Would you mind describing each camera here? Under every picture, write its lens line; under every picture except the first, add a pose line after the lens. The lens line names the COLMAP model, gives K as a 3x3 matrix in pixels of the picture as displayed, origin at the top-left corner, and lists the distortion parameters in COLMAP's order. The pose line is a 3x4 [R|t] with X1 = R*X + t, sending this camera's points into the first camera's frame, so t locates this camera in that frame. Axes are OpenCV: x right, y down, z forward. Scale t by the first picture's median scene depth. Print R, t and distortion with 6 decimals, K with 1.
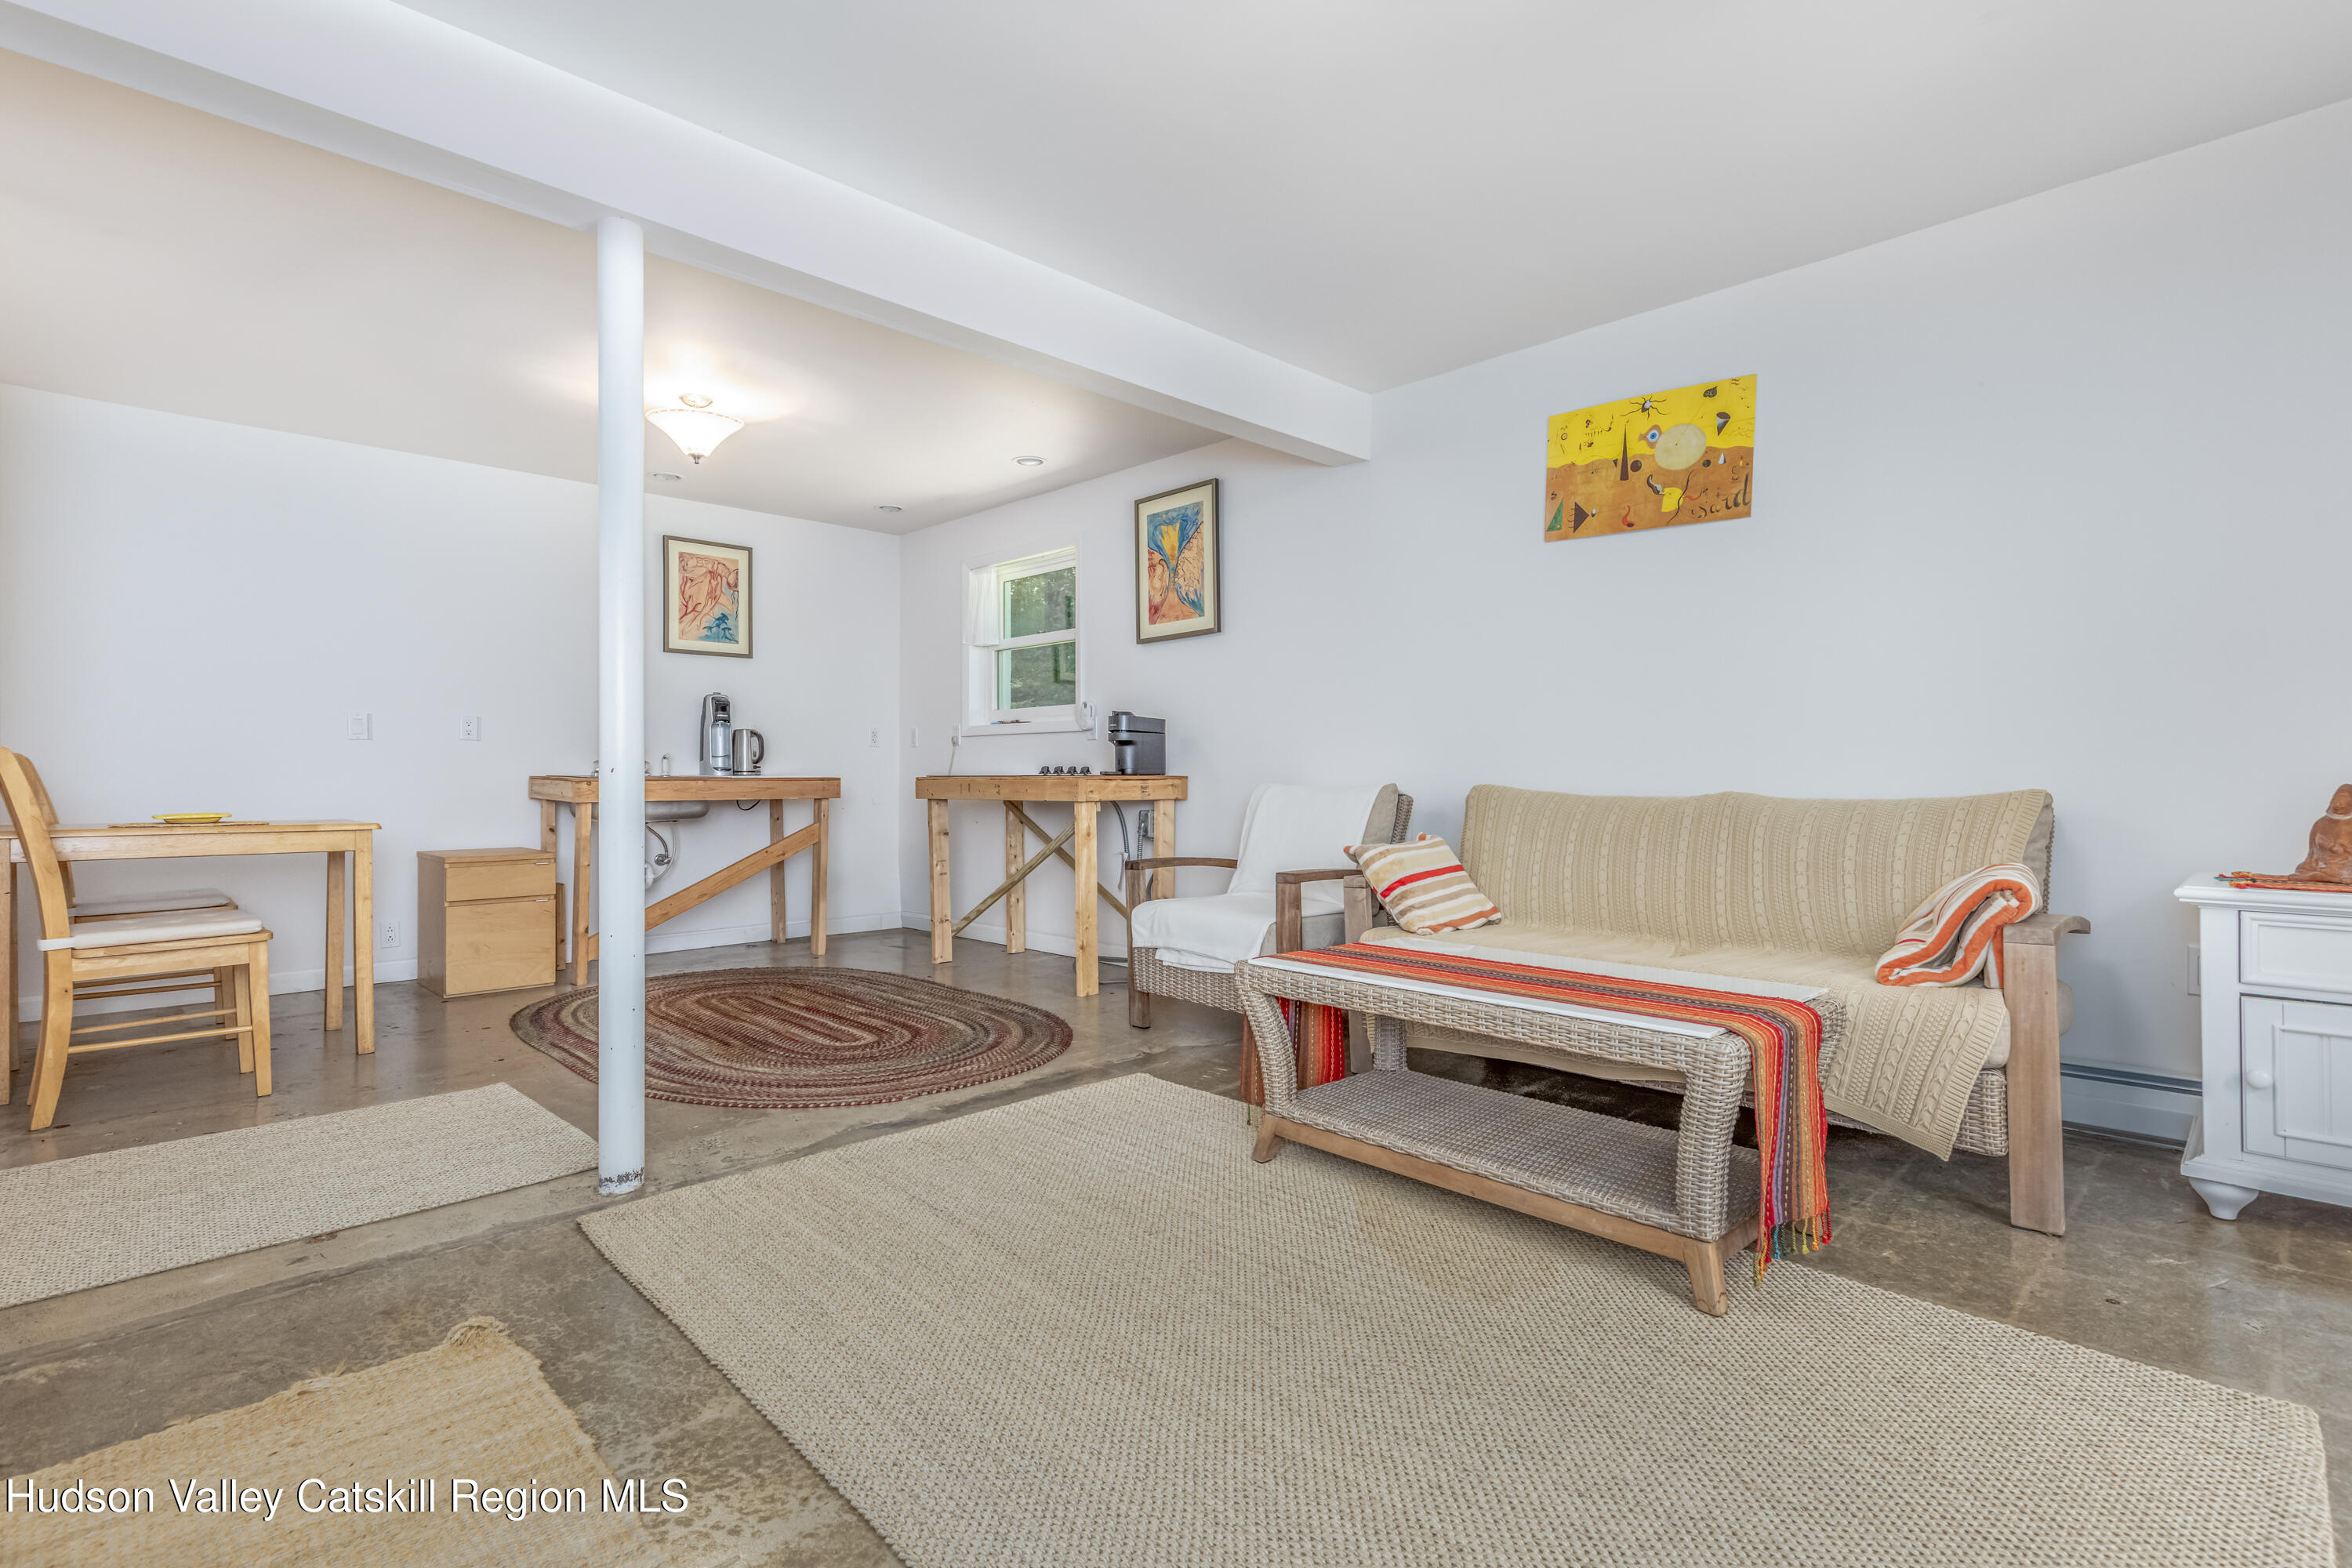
lens RADIAL K [[1103.8, 0, 1166.0], [0, 1103.8, 776.2], [0, 0, 1]] dist [0.003209, 0.000124]
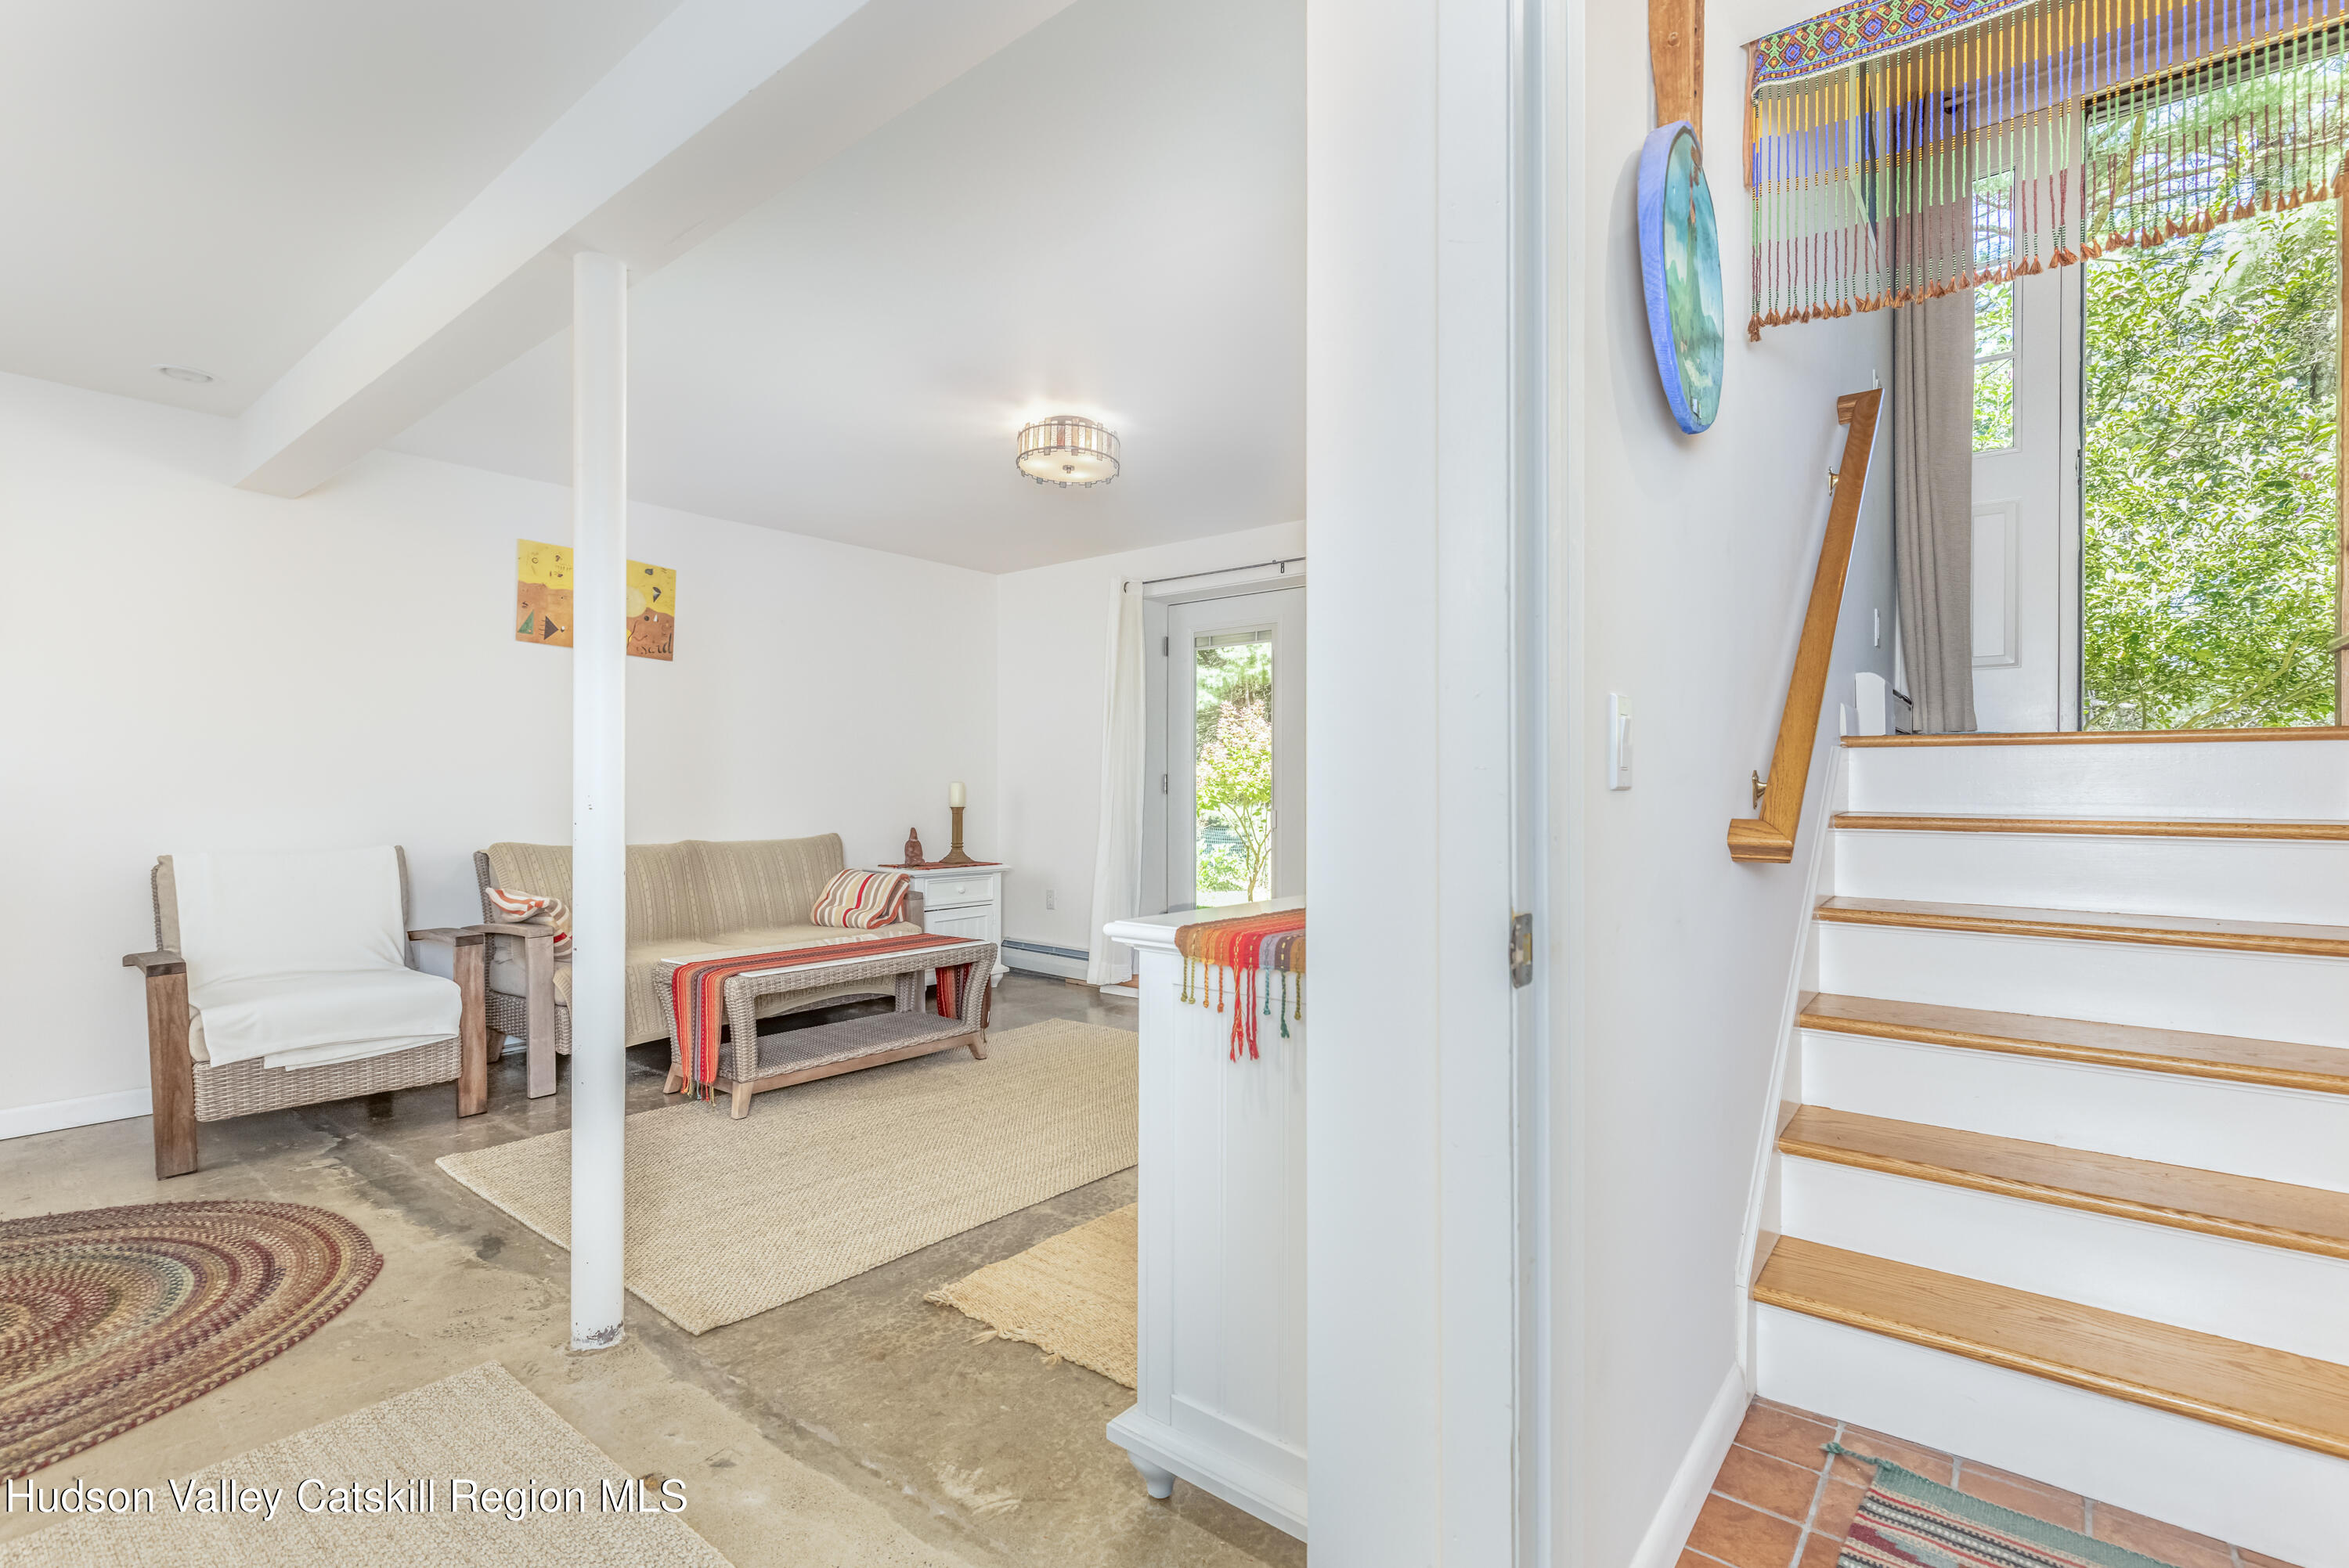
lens RADIAL K [[1075.7, 0, 1178.9], [0, 1075.7, 792.0], [0, 0, 1]] dist [0.002402, -0.000384]
pose [[-0.116491, -0.001182, 0.993191, -1.018561], [-0.003189, 0.999995, 0.000816, -0.054198], [-0.993187, -0.003073, -0.116494, 0.458874]]
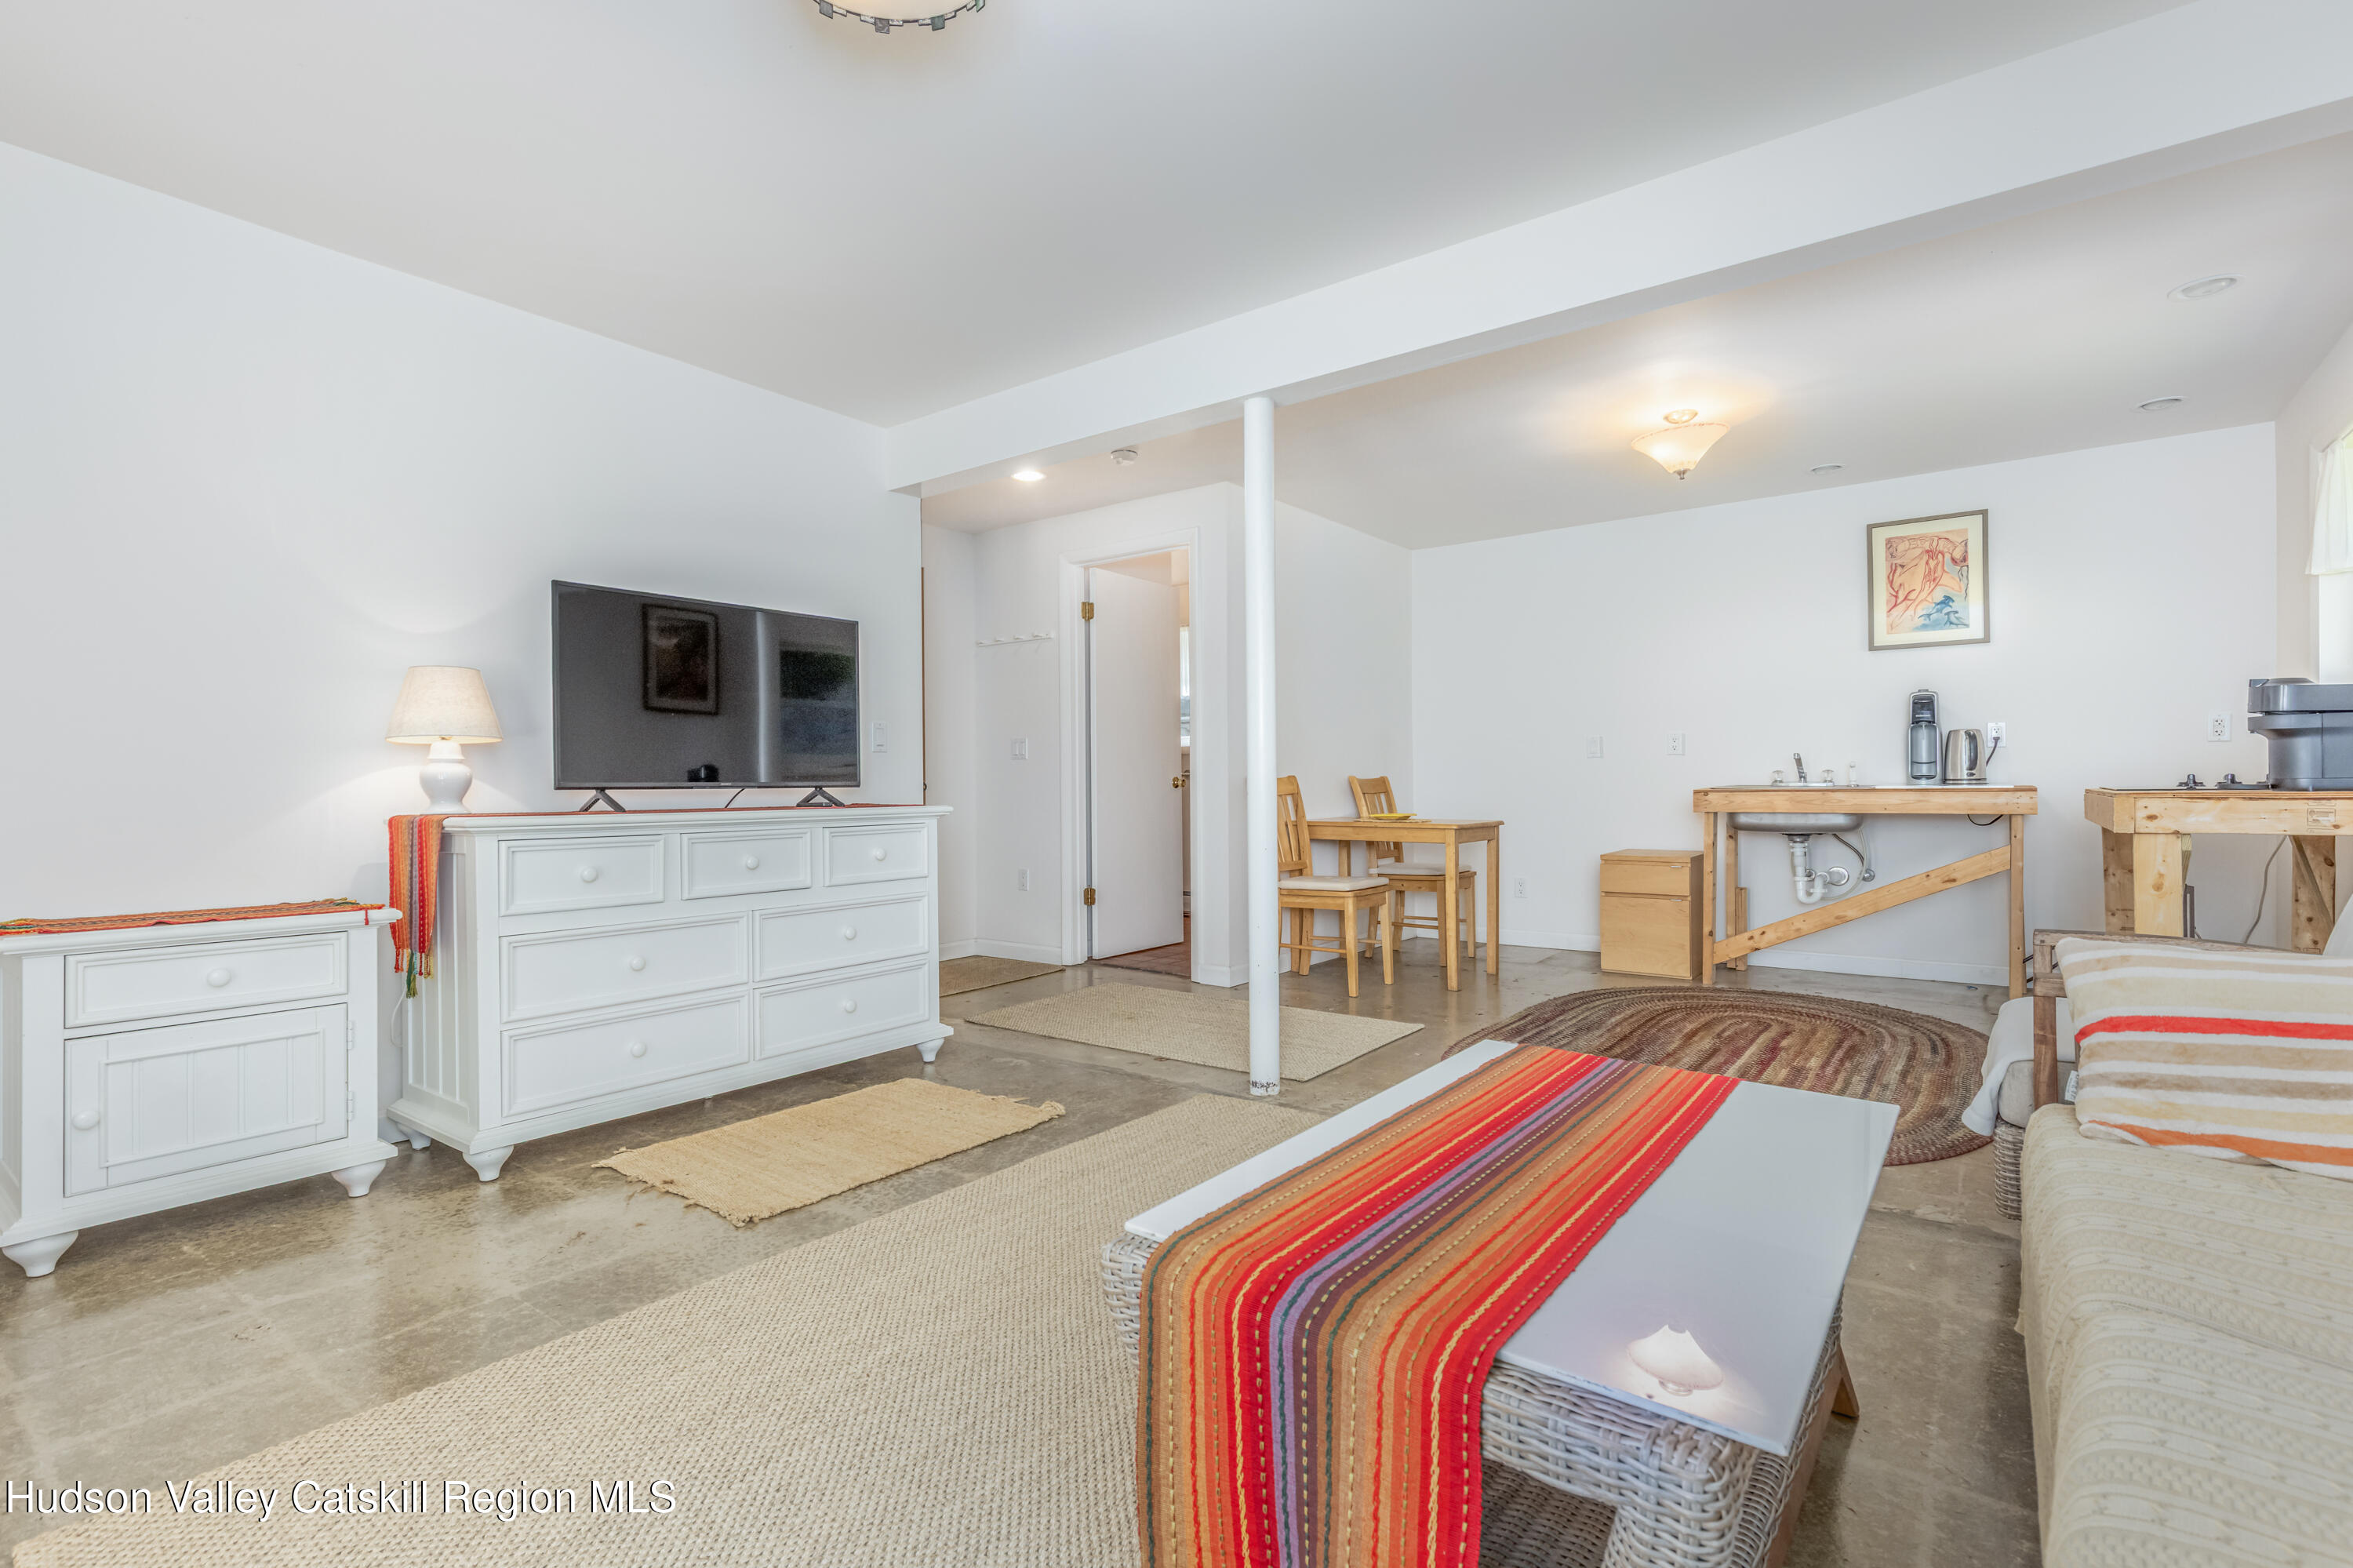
lens RADIAL K [[1077.7, 0, 1180.9], [0, 1077.7, 792.0], [0, 0, 1]] dist [0.002402, -0.000384]
pose [[0.148432, 0.007617, -0.988893, 0.603753], [0.010866, 0.999897, 0.009332, -0.015905], [0.988863, -0.012131, 0.148334, 0.503308]]
